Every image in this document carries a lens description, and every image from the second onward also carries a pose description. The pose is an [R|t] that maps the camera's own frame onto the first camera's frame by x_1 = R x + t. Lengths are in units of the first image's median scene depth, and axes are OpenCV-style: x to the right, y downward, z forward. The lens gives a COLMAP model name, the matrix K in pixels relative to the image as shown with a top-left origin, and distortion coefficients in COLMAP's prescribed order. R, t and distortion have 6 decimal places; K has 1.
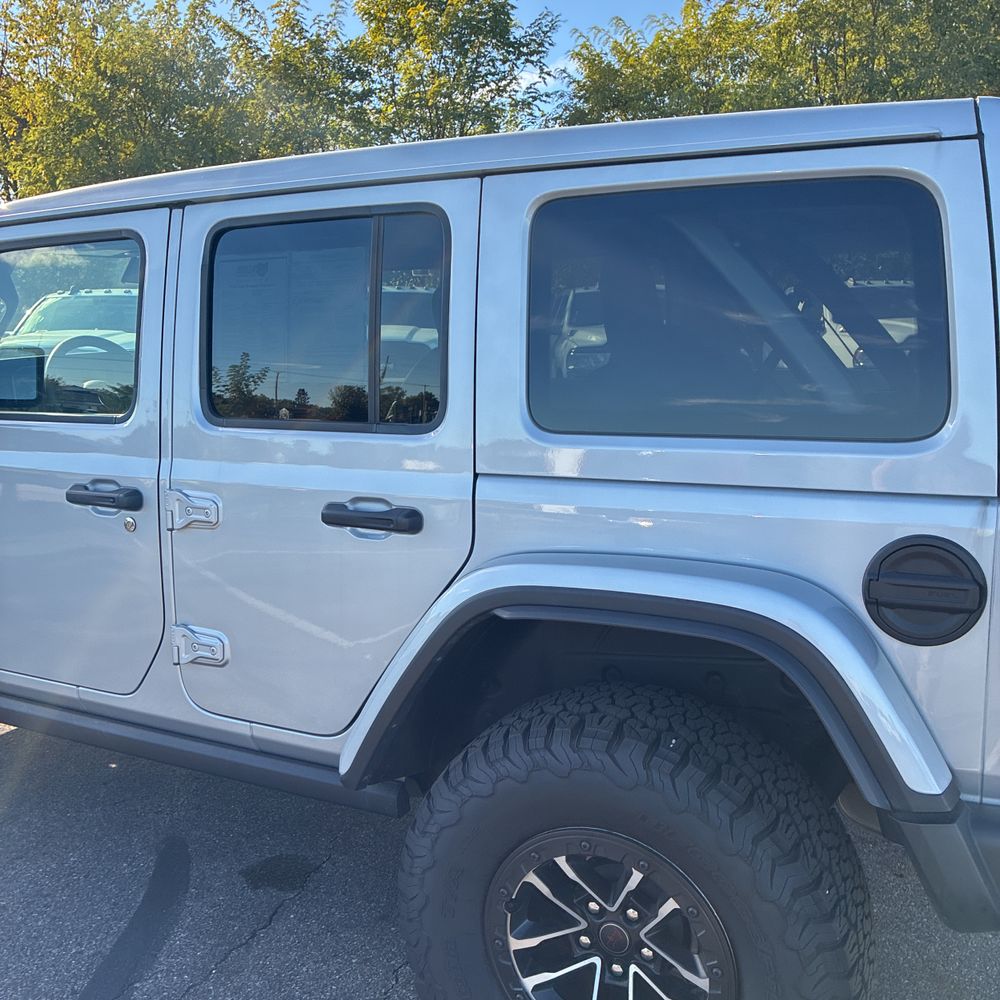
lens RADIAL K [[1005.3, 0, 494.1], [0, 1005.3, 499.0], [0, 0, 1]] dist [0.014831, 0.000000]
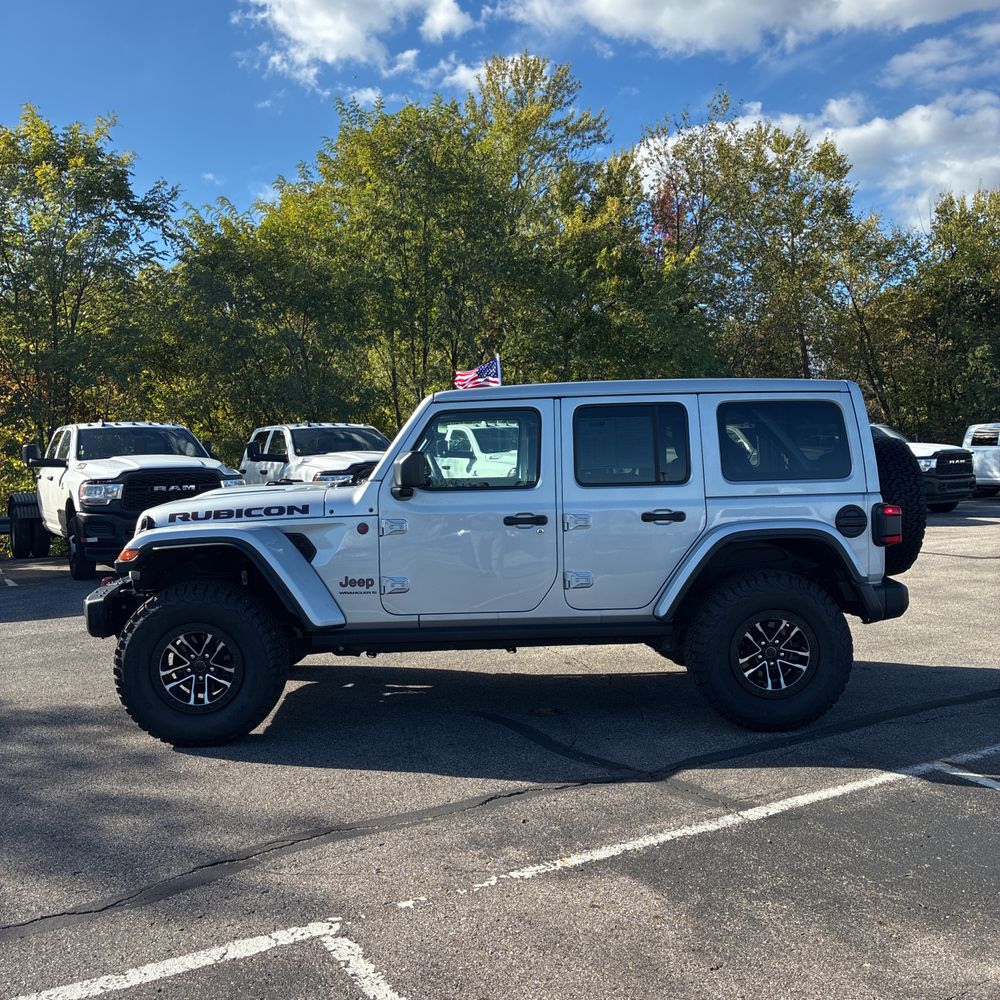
lens RADIAL K [[1005.3, 0, 472.8], [0, 1005.3, 506.0], [0, 0, 1]] dist [0.014831, 0.000000]
pose [[0.884089, -0.026815, 0.466548, -1.627088], [0.085178, 0.990875, -0.104457, 0.202385], [-0.459490, 0.132088, 0.878306, -0.994197]]
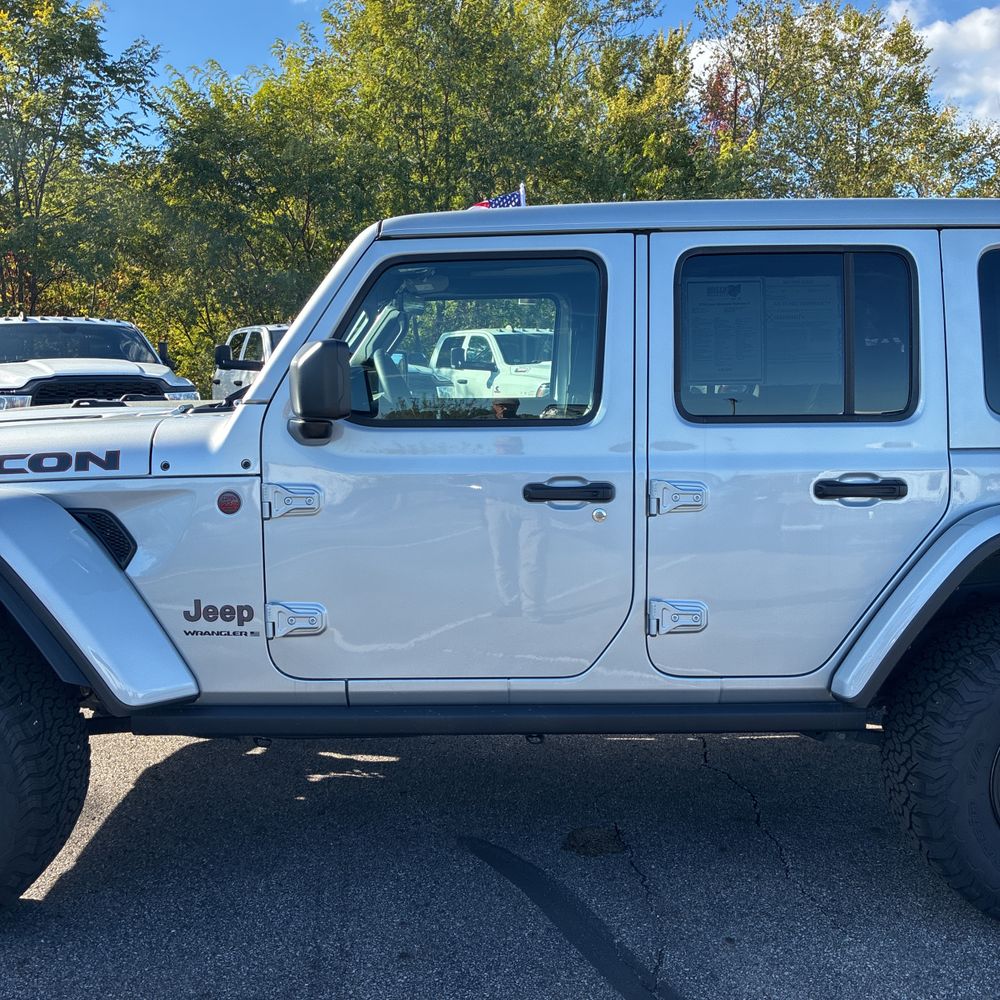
lens RADIAL K [[1005.3, 0, 499.1], [0, 1005.3, 501.9], [0, 0, 1]] dist [0.014831, 0.000000]
pose [[0.885849, -0.049054, 0.461373, -0.999092], [0.068498, 0.997326, -0.025479, 0.032131], [-0.458889, 0.054174, 0.886841, 0.078174]]
